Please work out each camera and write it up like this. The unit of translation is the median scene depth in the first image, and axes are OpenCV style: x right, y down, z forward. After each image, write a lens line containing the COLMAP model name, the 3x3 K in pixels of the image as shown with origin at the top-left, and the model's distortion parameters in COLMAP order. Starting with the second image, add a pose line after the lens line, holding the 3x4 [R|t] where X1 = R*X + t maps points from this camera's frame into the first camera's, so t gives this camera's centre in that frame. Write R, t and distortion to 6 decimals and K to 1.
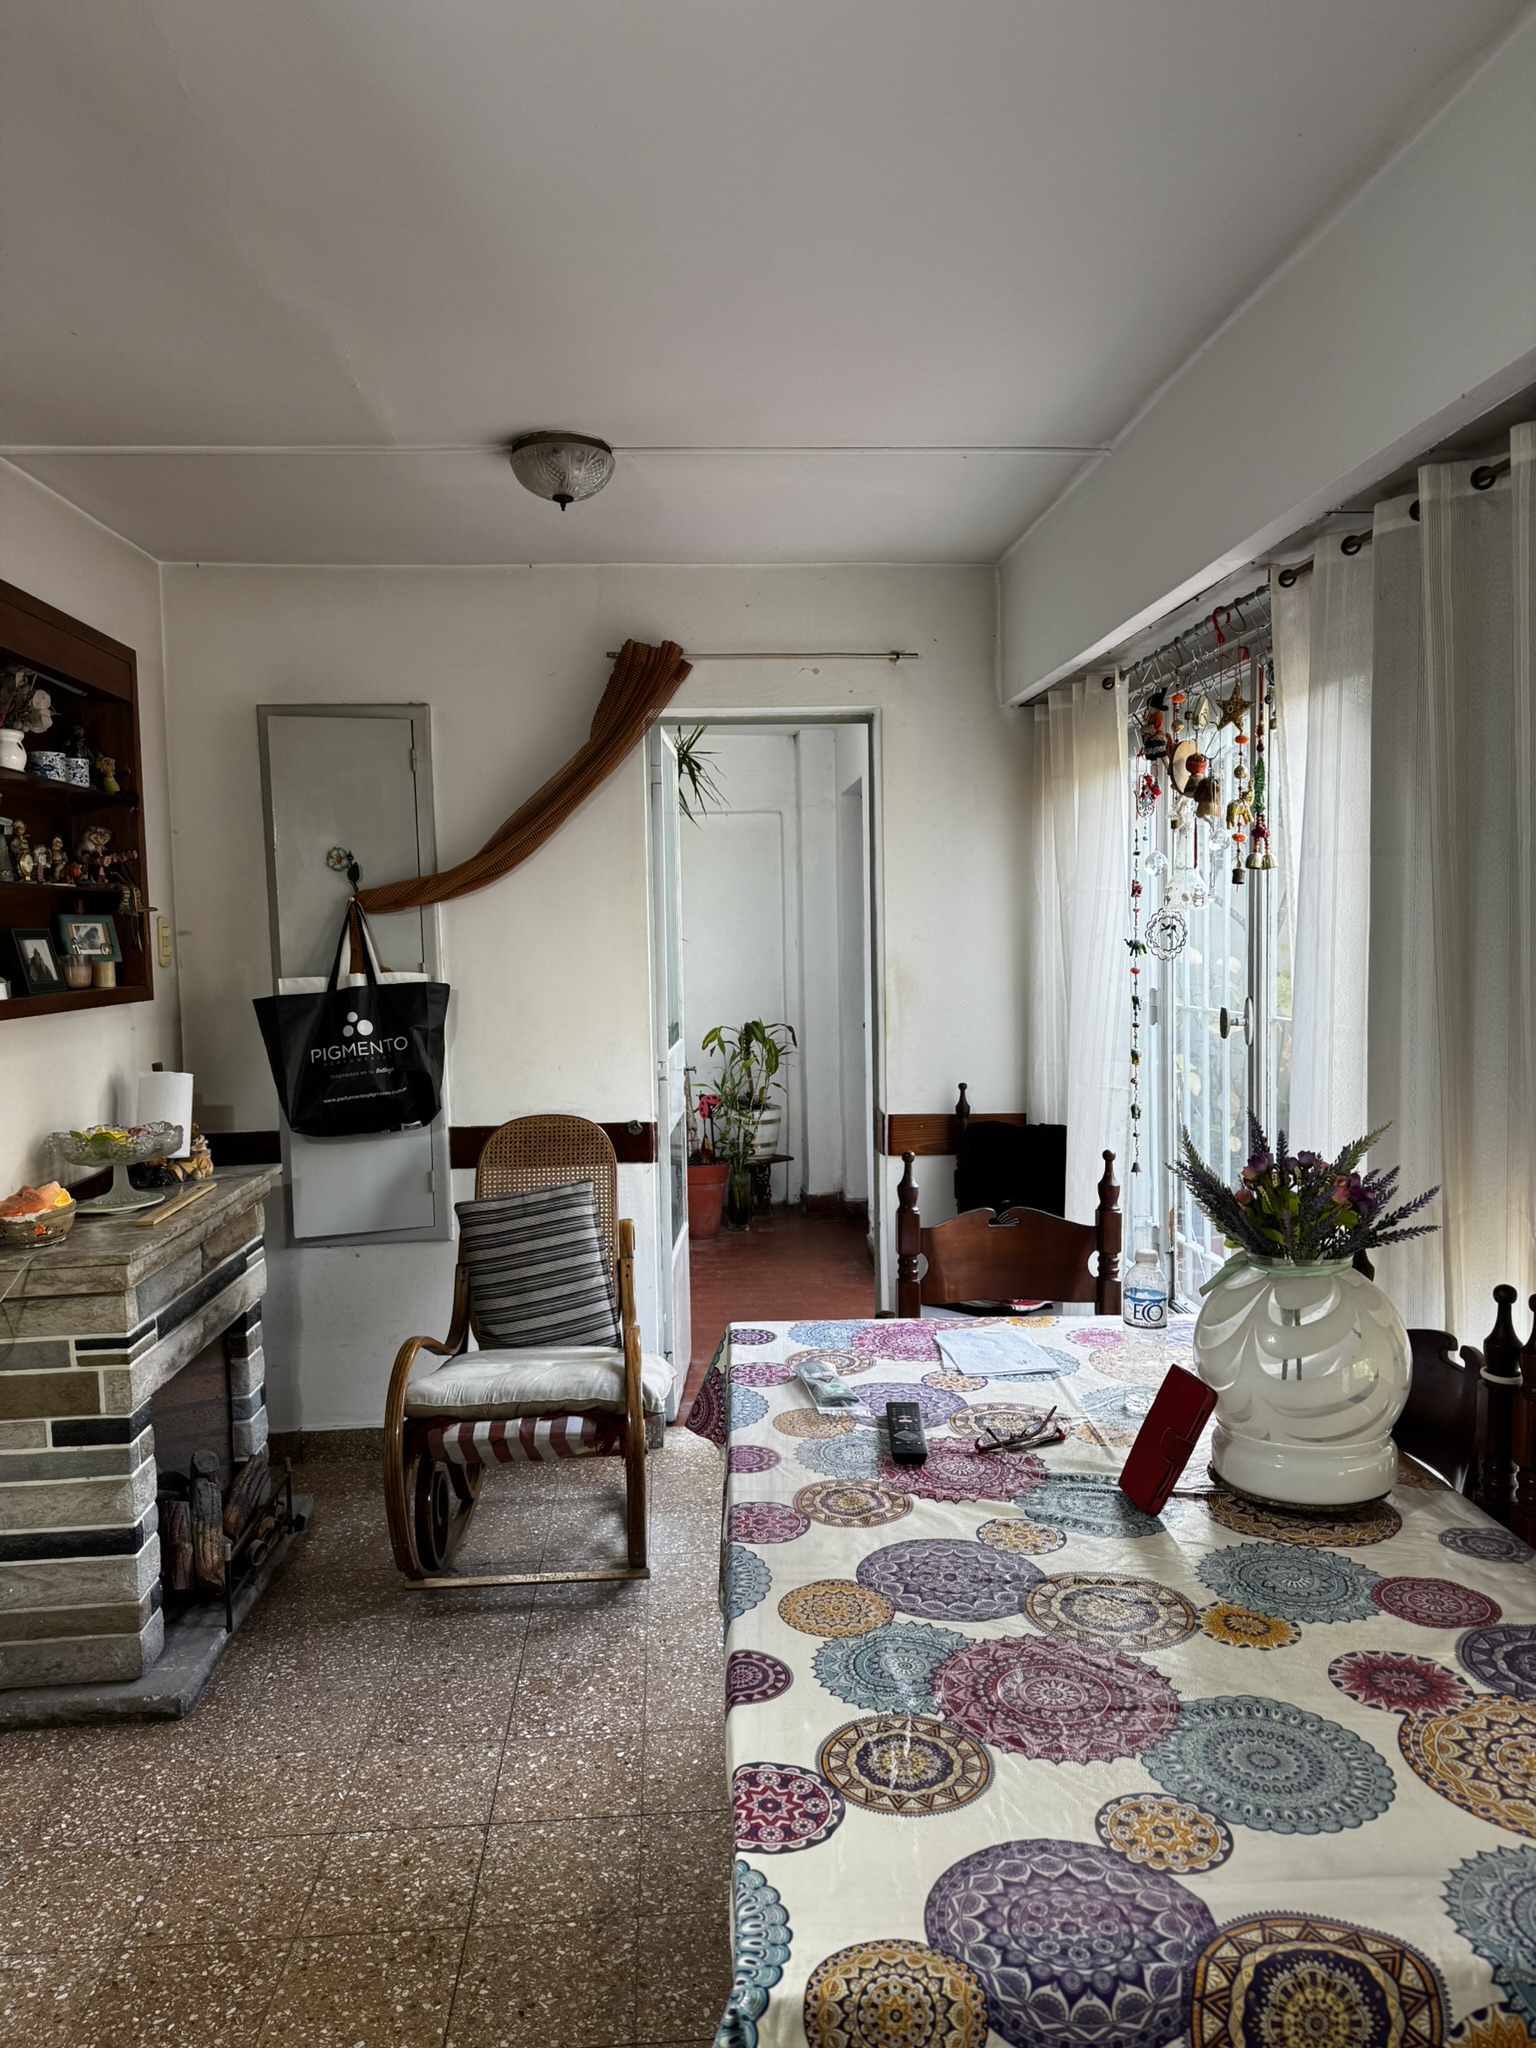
lens RADIAL K [[1409.4, 0, 770.9], [0, 1409.4, 1023.0], [0, 0, 1]] dist [0.003982, -0.000123]
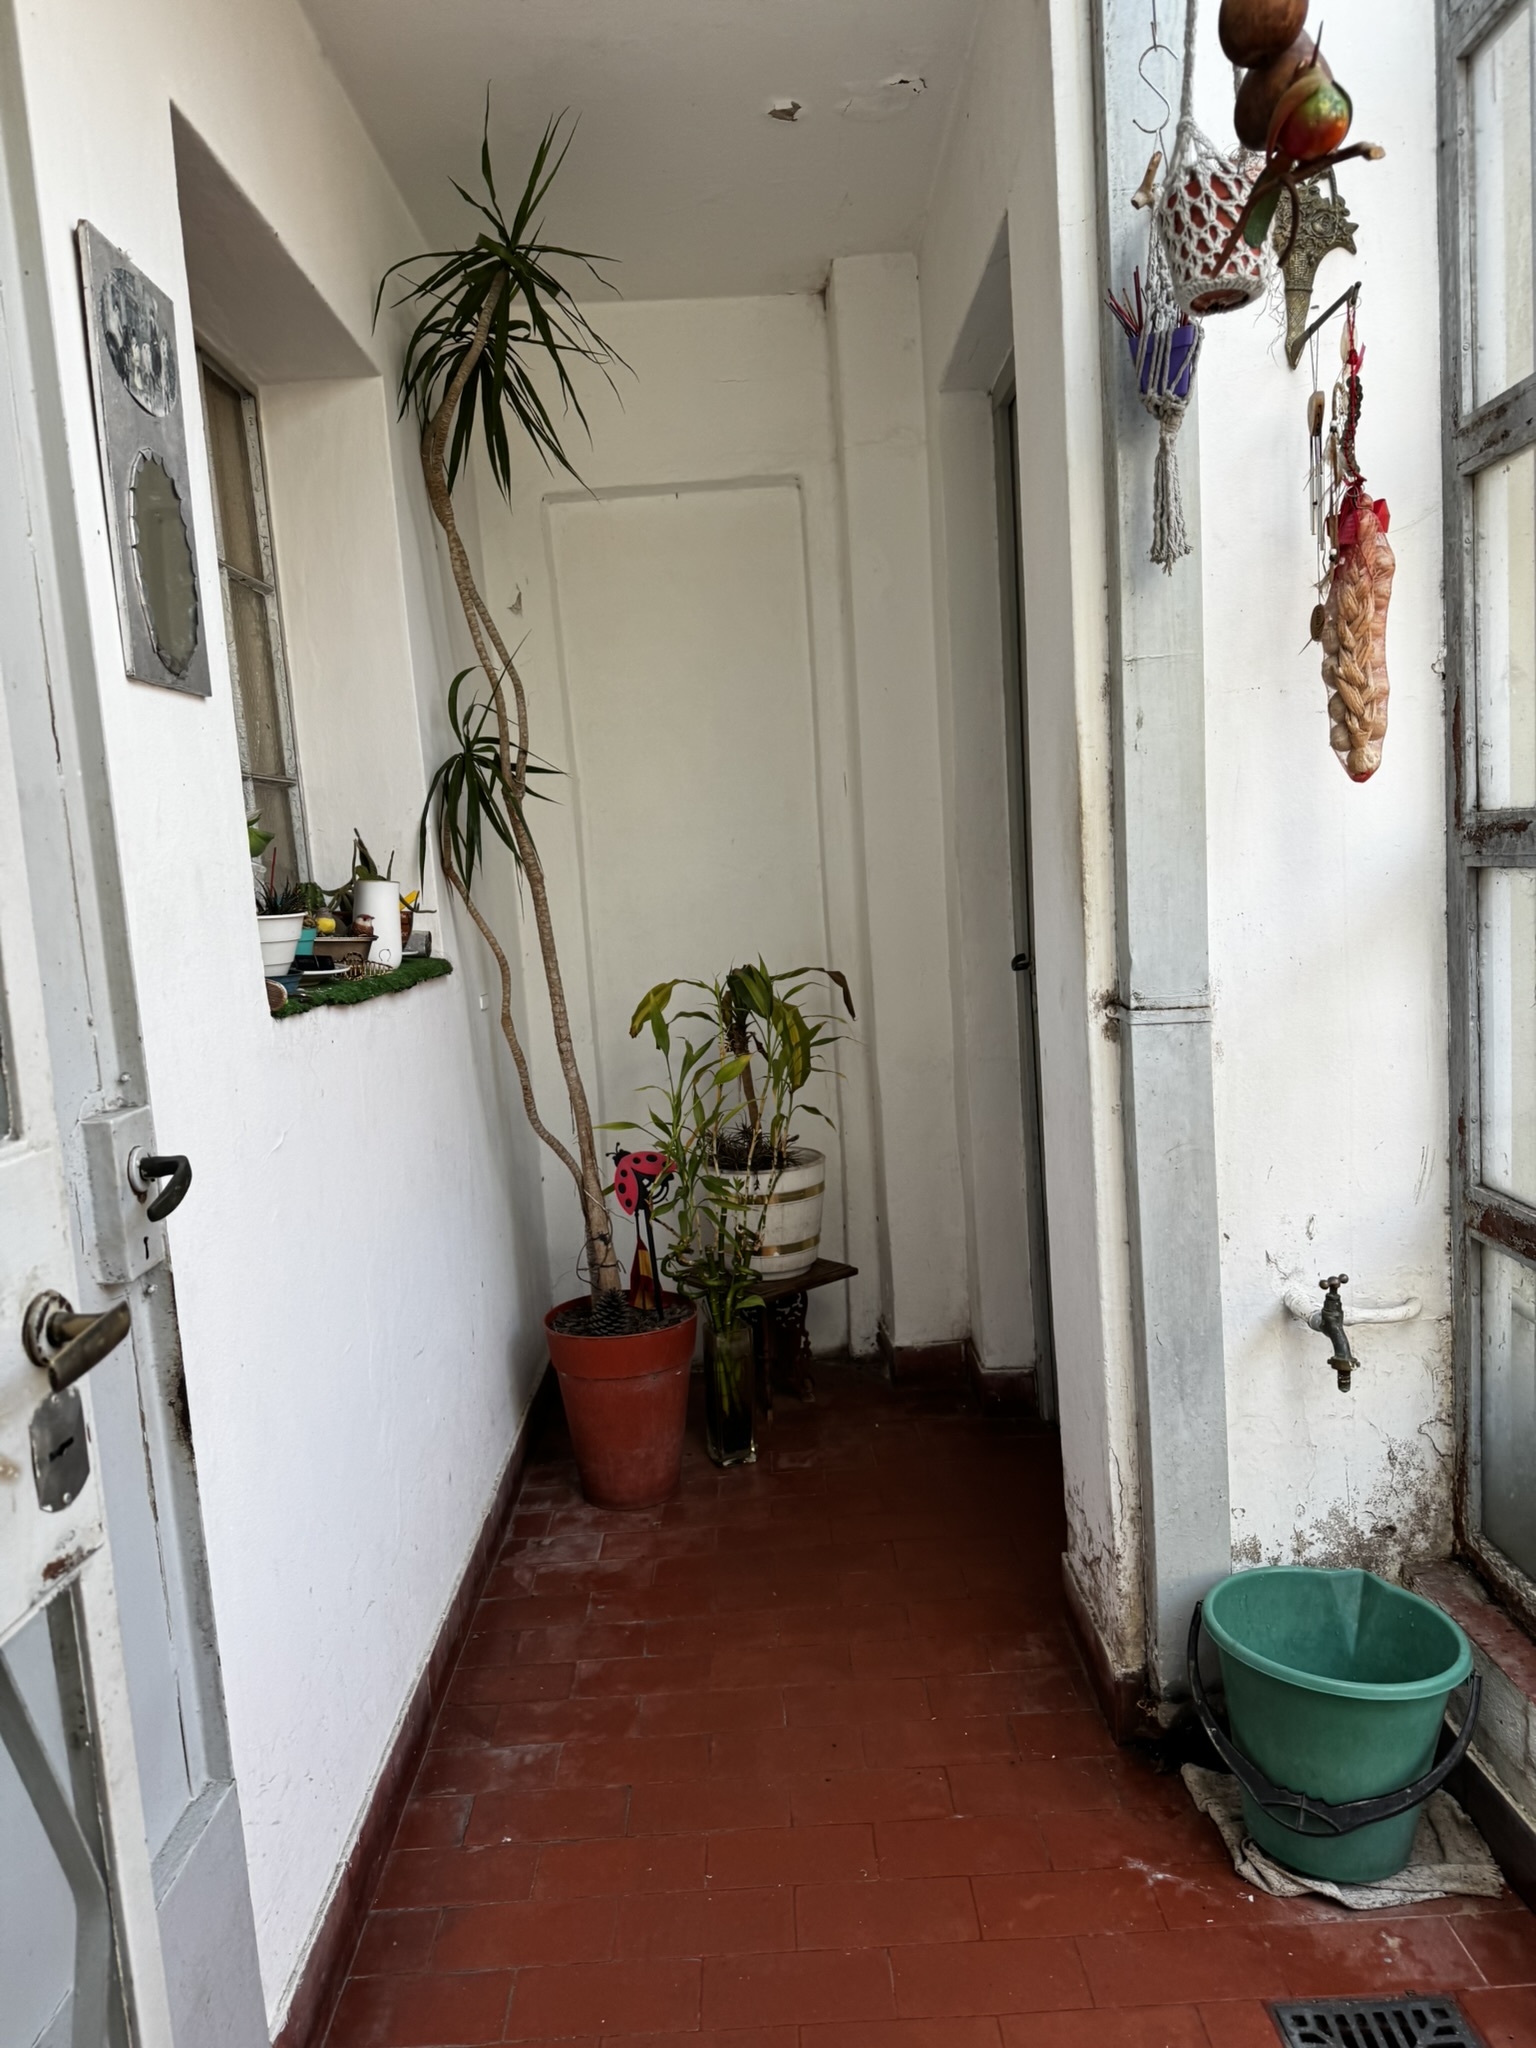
lens RADIAL K [[1409.4, 0, 766.4], [0, 1409.4, 1025.0], [0, 0, 1]] dist [0.003982, -0.000123]
pose [[0.997123, -0.037182, -0.066053, 0.019970], [0.040557, 0.997899, 0.050519, -0.004152], [0.064036, -0.053052, 0.996536, 0.571810]]
